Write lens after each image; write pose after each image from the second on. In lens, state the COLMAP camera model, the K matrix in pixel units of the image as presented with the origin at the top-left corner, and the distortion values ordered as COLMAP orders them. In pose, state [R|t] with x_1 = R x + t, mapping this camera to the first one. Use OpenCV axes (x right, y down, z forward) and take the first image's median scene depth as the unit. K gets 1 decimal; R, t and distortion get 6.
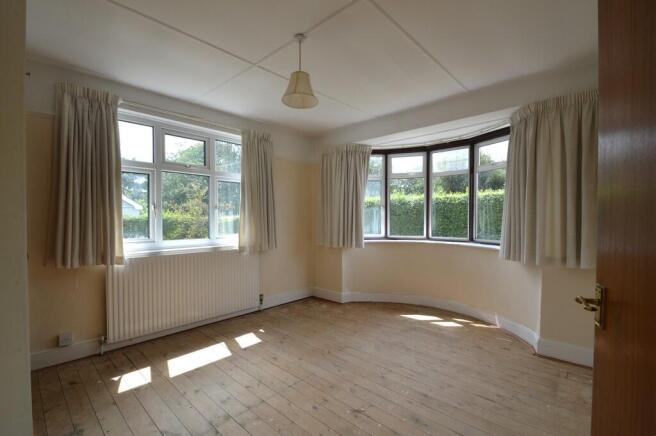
lens RADIAL K [[294.5, 0, 330.3], [0, 294.5, 221.9], [0, 0, 1]] dist [0.000607, -0.014324]
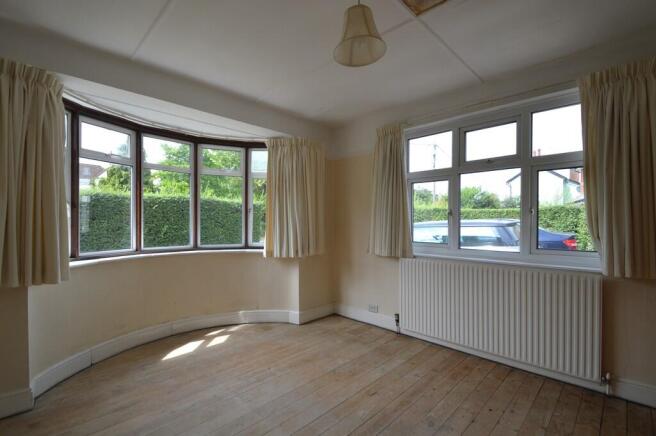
lens RADIAL K [[294.5, 0, 330.3], [0, 294.5, 221.9], [0, 0, 1]] dist [0.000607, -0.014324]
pose [[0.029354, 0.006922, 0.999545, -0.485442], [0.009933, 0.999925, -0.007217, -0.004200], [-0.999520, 0.010141, 0.029283, 0.624740]]
